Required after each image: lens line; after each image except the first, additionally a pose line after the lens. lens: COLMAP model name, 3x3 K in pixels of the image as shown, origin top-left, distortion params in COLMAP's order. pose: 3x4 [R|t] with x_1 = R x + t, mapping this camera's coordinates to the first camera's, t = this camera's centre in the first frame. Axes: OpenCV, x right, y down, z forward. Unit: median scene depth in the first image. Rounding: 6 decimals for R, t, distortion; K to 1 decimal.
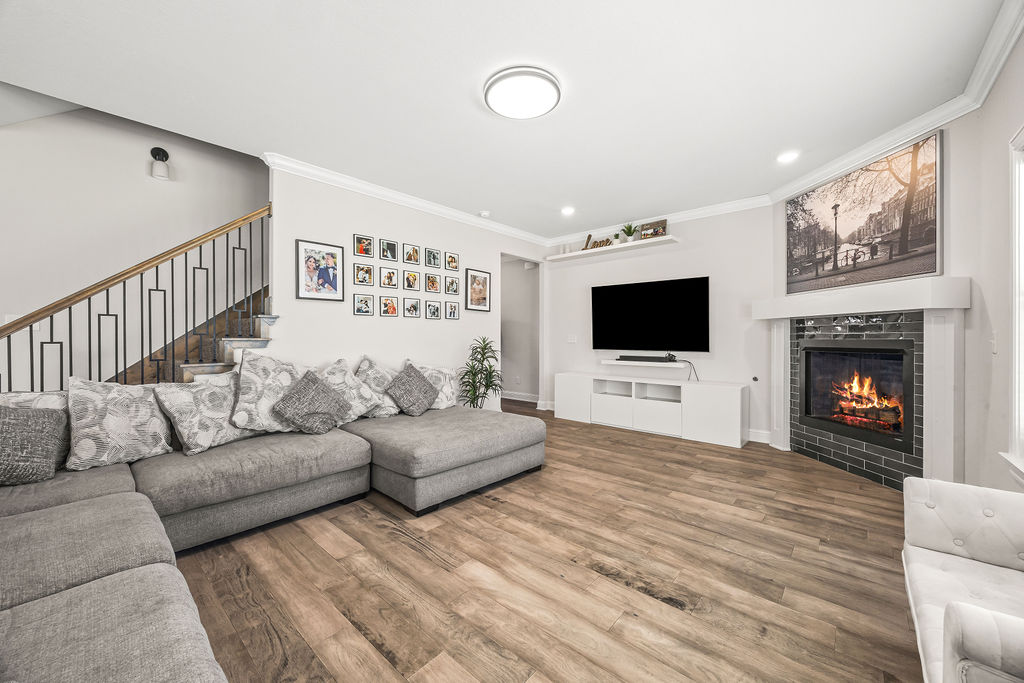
lens RADIAL K [[389.6, 0, 508.8], [0, 389.6, 340.6], [0, 0, 1]] dist [-0.002063, 0.001269]
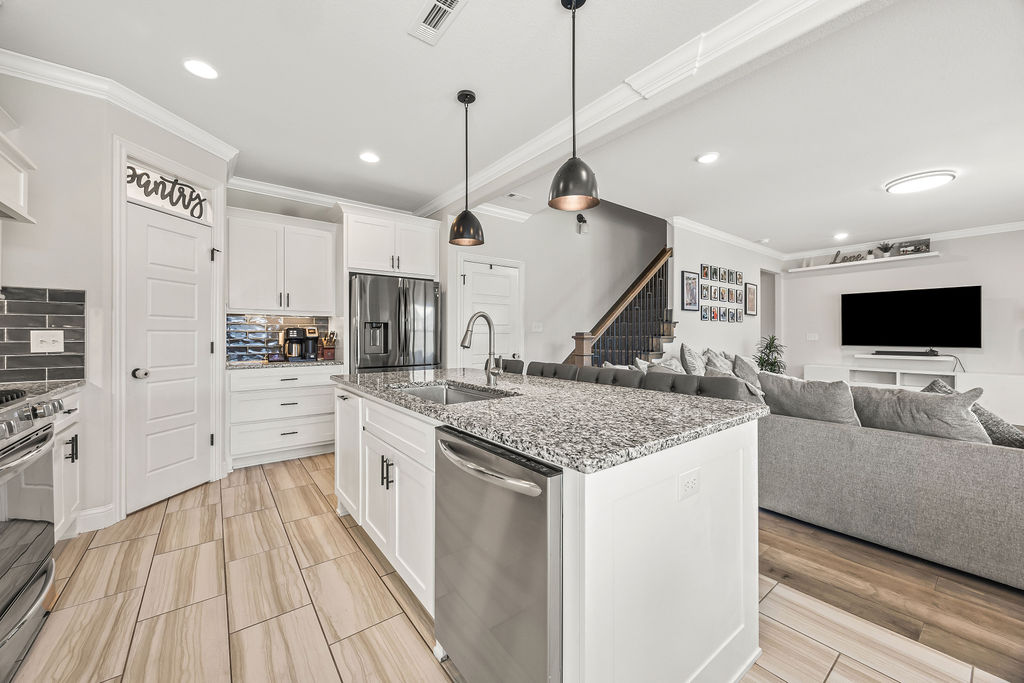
lens RADIAL K [[389.6, 0, 501.0], [0, 389.6, 333.9], [0, 0, 1]] dist [-0.002063, 0.001269]
pose [[0.982975, -0.001001, -0.183737, -0.675296], [-0.001103, 0.999935, -0.011348, 0.001287], [0.183737, 0.011358, 0.982910, -0.429130]]
